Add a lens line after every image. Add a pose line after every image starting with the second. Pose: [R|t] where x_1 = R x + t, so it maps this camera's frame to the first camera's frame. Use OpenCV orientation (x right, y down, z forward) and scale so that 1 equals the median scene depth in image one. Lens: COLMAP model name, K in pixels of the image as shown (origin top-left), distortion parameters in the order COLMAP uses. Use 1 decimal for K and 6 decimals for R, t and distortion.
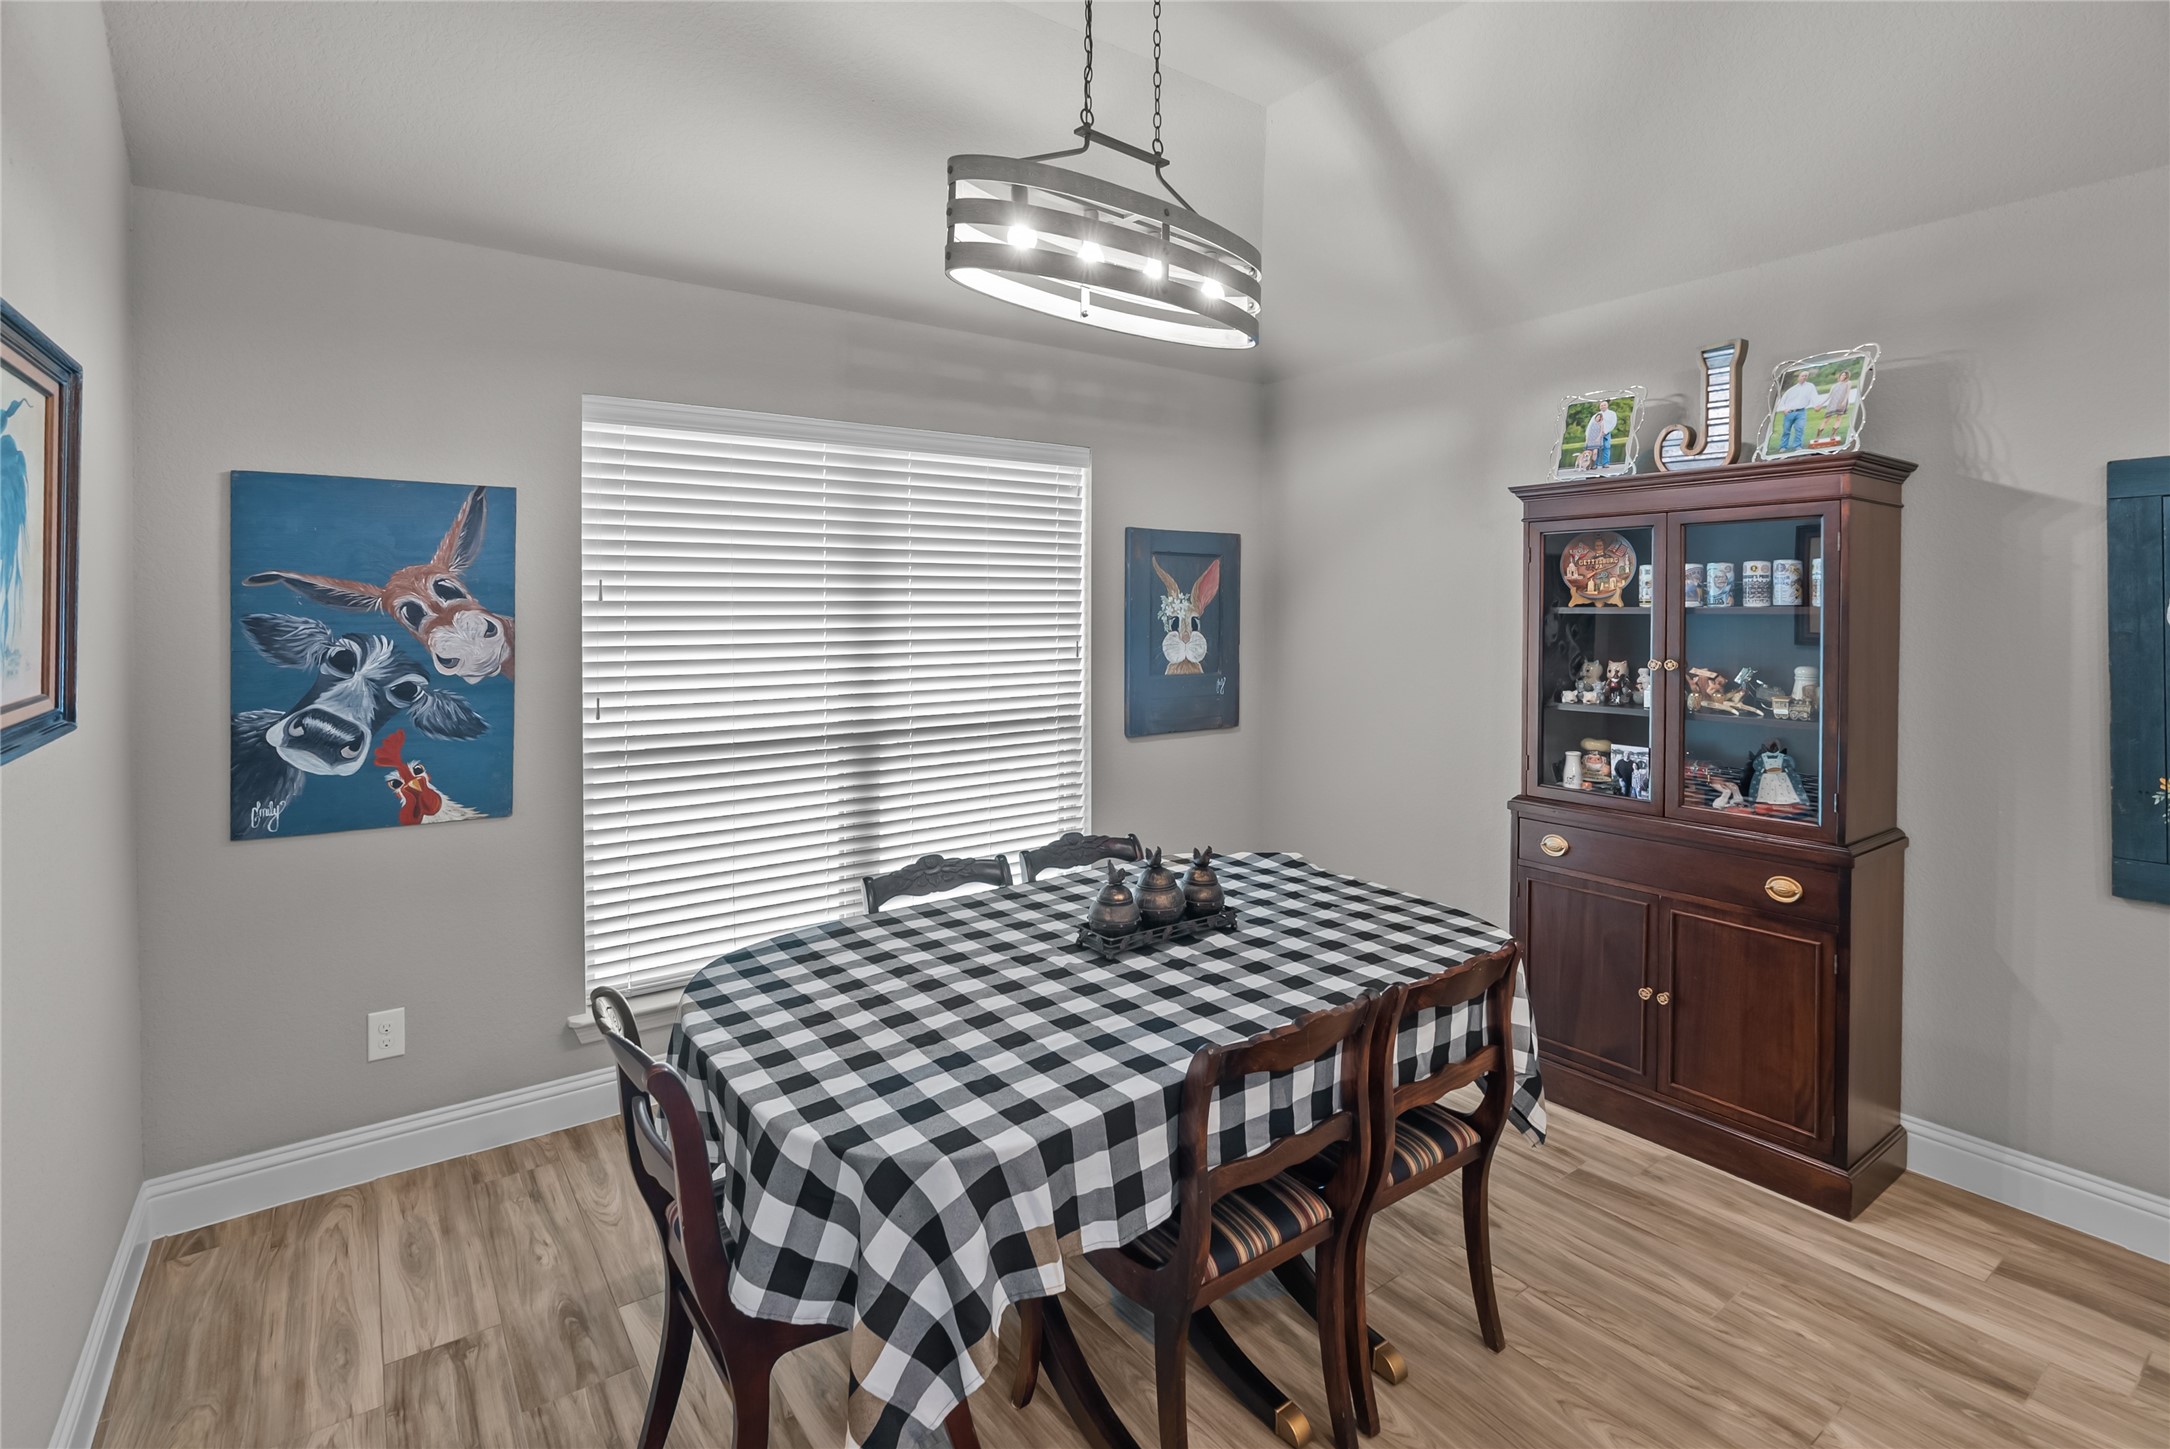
lens RADIAL K [[1008.2, 0, 1087.1], [0, 1008.2, 705.0], [0, 0, 1]] dist [-0.000539, 0.000076]
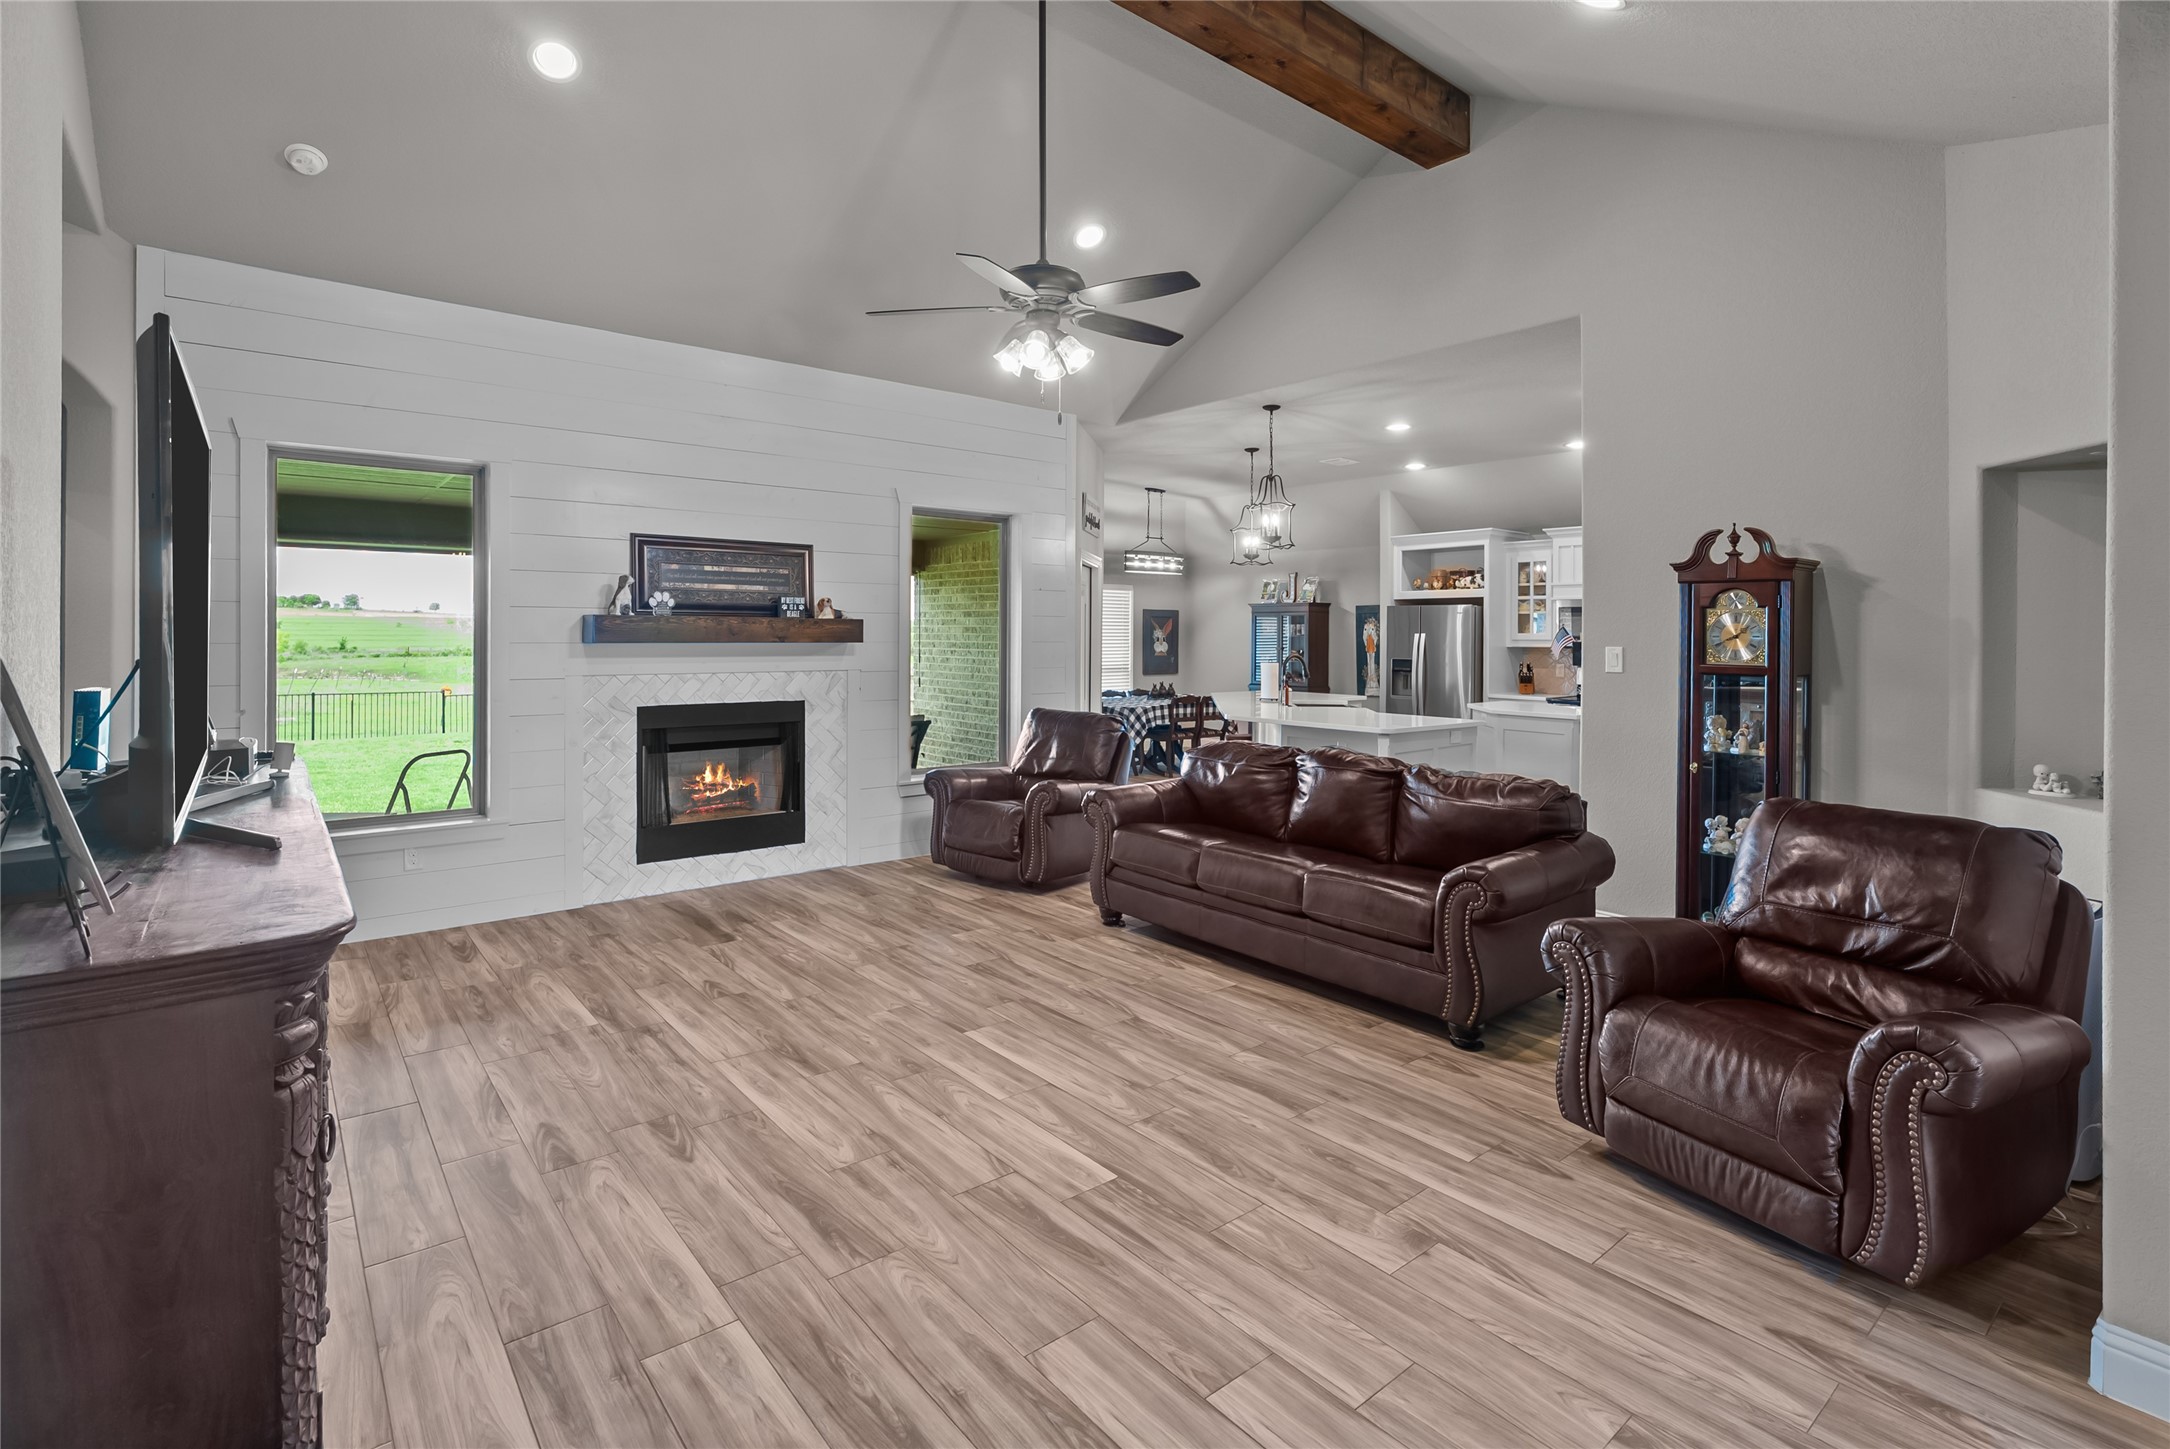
lens RADIAL K [[1008.2, 0, 1100.7], [0, 1008.2, 642.5], [0, 0, 1]] dist [-0.000539, 0.000076]
pose [[0.997315, 0.008122, 0.072778, -0.467831], [-0.001521, 0.995913, -0.090308, 0.311490], [-0.073214, 0.089955, 0.993251, -3.087342]]
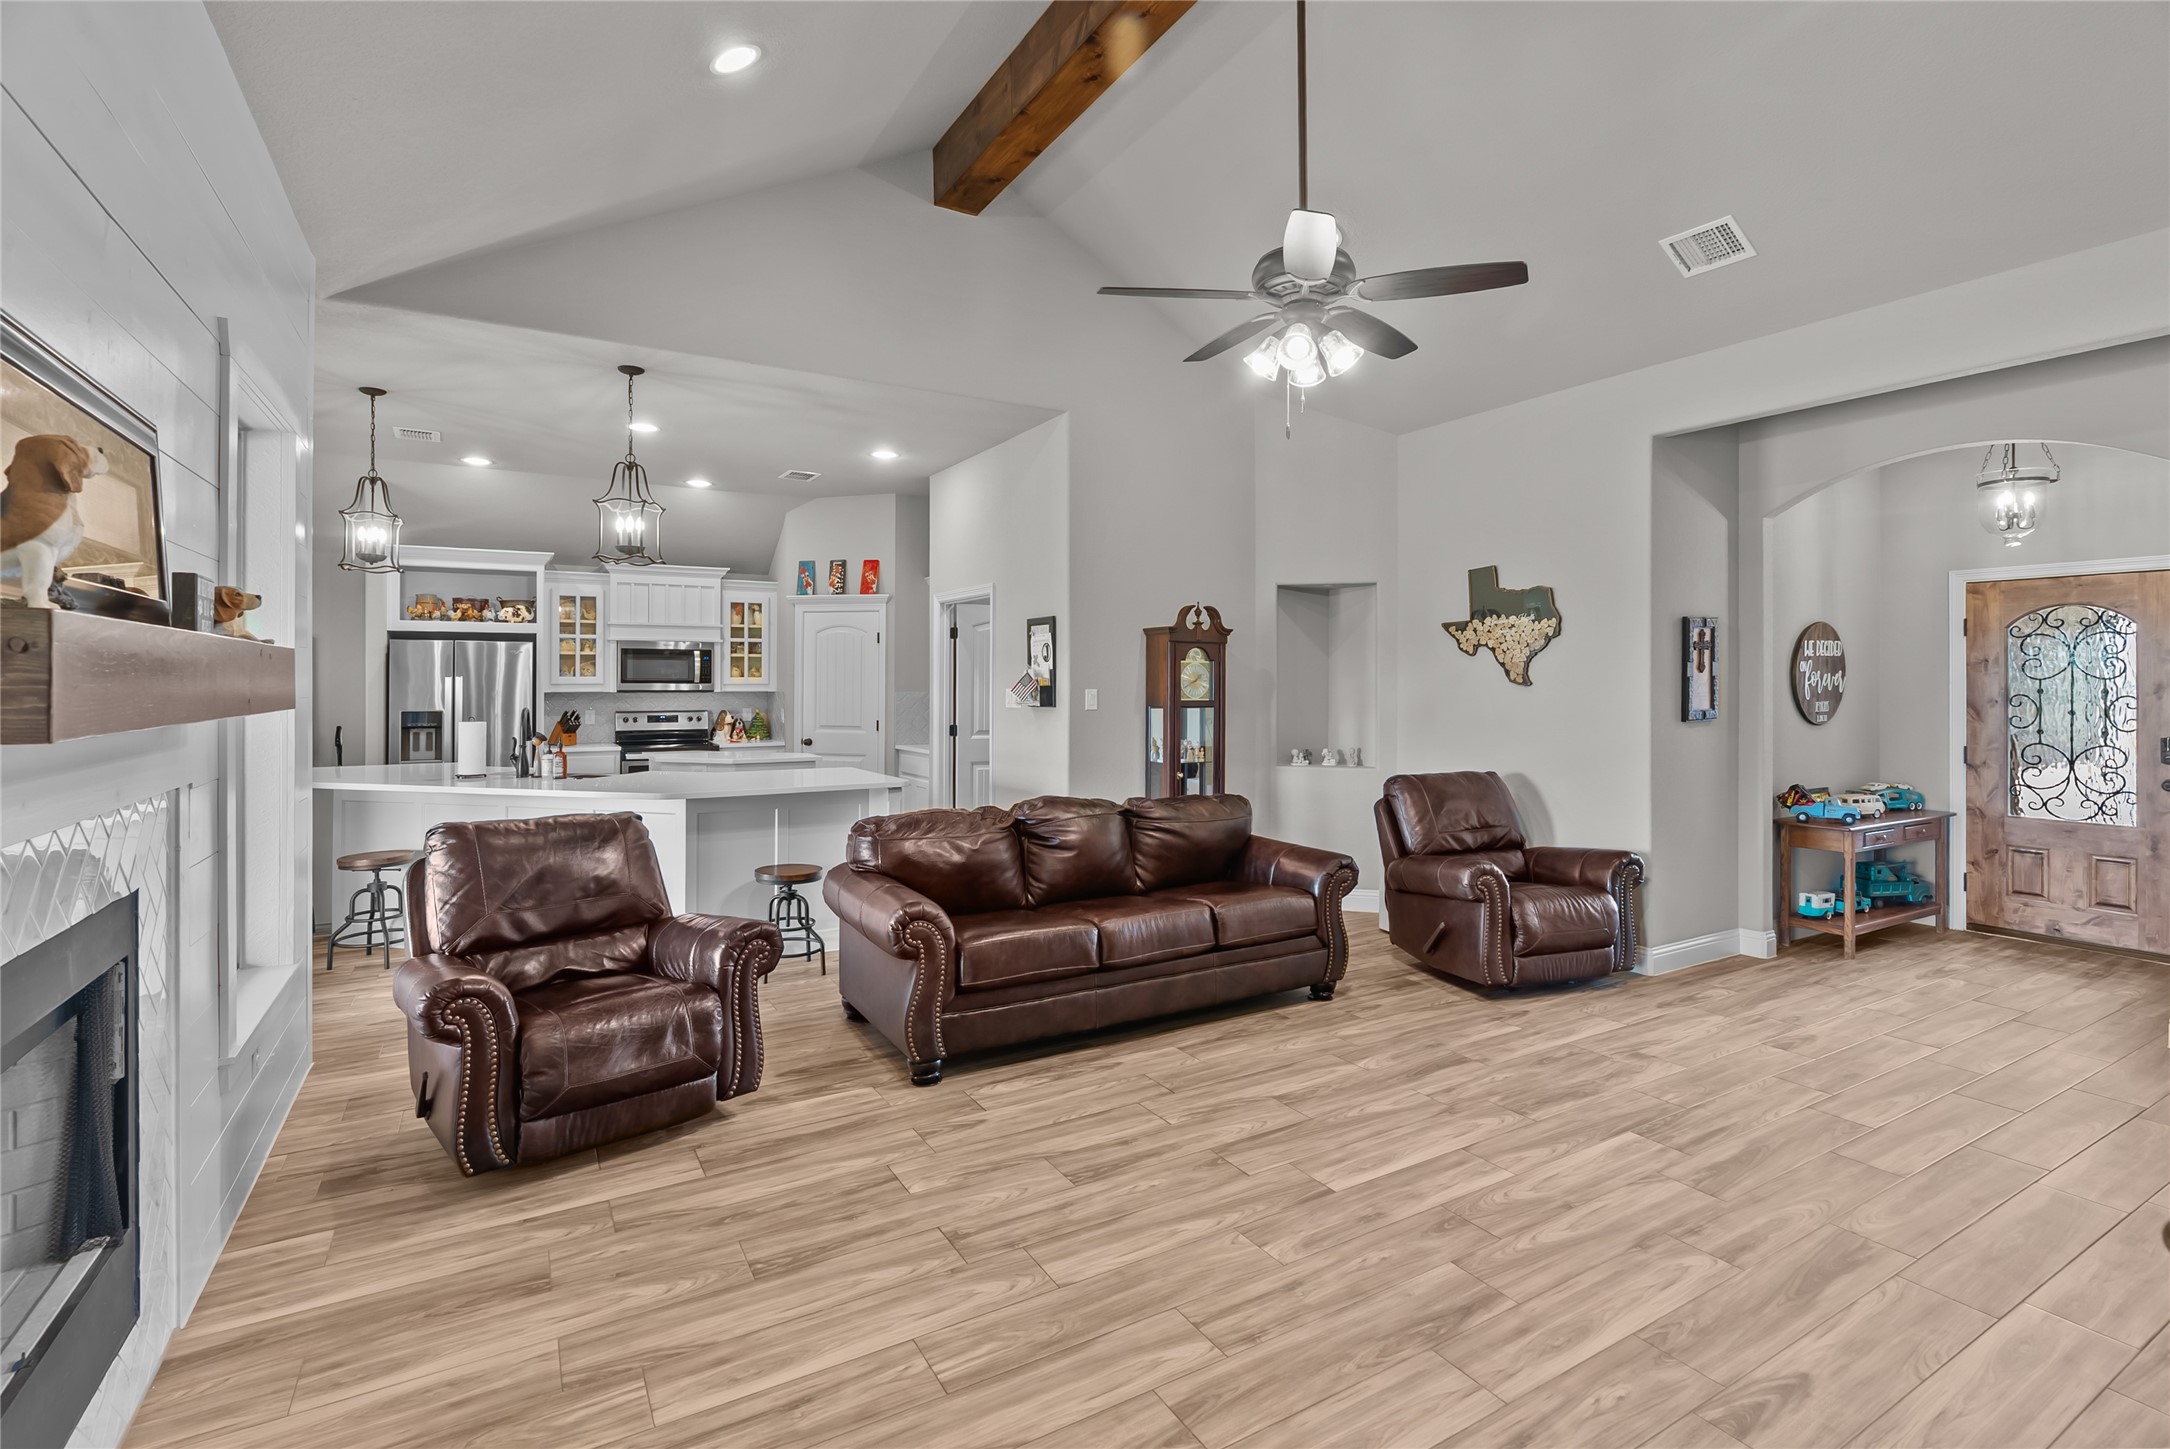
lens RADIAL K [[1008.2, 0, 1076.8], [0, 1008.2, 676.7], [0, 0, 1]] dist [-0.000539, 0.000076]
pose [[0.097600, 0.006041, 0.995207, -1.610879], [0.097417, 0.995121, -0.015594, 0.164536], [-0.990446, 0.098472, 0.096535, -1.602645]]
